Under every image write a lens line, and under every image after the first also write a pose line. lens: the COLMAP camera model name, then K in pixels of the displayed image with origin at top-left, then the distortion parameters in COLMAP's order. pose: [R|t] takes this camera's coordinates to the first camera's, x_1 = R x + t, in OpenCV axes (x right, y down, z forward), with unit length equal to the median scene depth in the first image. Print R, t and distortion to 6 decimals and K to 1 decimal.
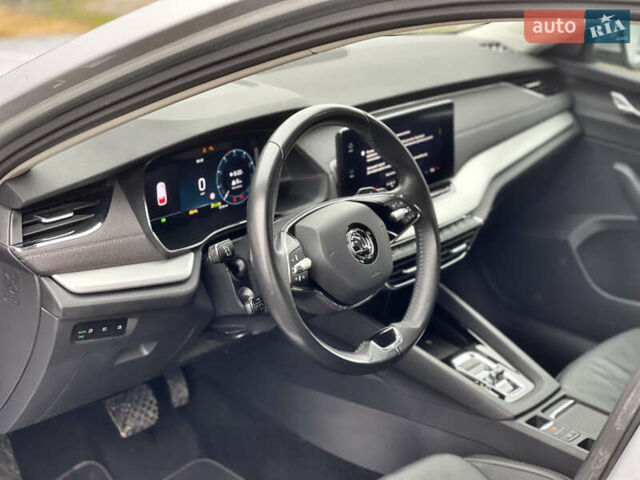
lens RADIAL K [[1207.2, 0, 320.0], [0, 1207.2, 208.7], [0, 0, 1]] dist [0.175014, -0.006253]
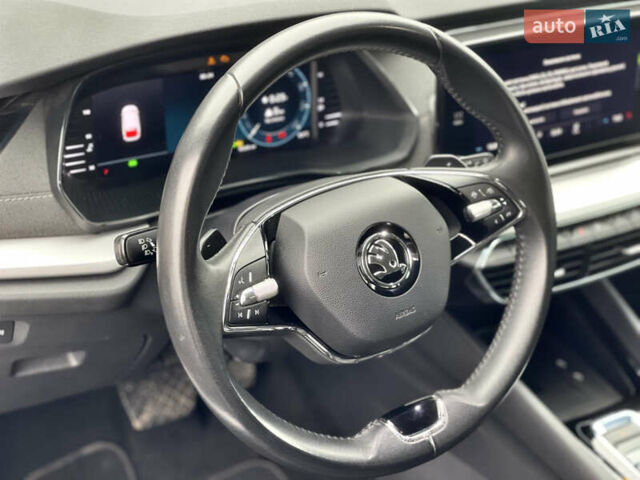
lens RADIAL K [[1207.2, 0, 320.0], [0, 1207.2, 208.7], [0, 0, 1]] dist [0.175014, -0.006253]
pose [[0.952409, 0.141729, -0.269871, 0.147185], [-0.107051, 0.984459, 0.139215, -0.068524], [0.285407, -0.103700, 0.952780, 0.406724]]
